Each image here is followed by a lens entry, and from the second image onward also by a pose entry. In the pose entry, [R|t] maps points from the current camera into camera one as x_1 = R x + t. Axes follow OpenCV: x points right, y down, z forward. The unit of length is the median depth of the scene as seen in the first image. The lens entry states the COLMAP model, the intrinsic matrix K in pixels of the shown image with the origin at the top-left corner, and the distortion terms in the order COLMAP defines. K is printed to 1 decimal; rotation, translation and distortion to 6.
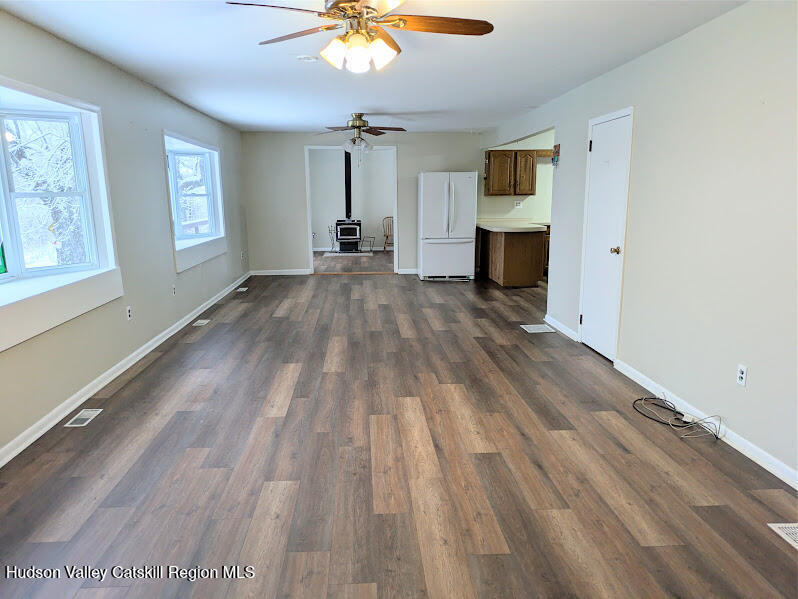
lens RADIAL K [[592.4, 0, 399.0], [0, 592.4, 314.8], [0, 0, 1]] dist [0.032638, -0.001242]
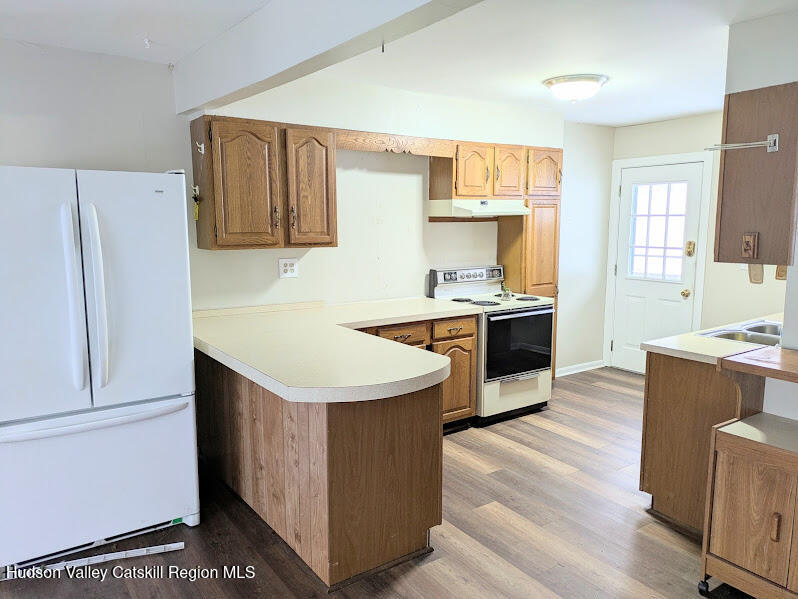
lens RADIAL K [[592.4, 0, 399.0], [0, 592.4, 314.8], [0, 0, 1]] dist [0.032638, -0.001242]
pose [[0.849515, -0.068497, 0.523098, 0.059271], [0.093906, 0.995334, -0.022170, -0.145868], [-0.519139, 0.067956, 0.851984, 0.659481]]
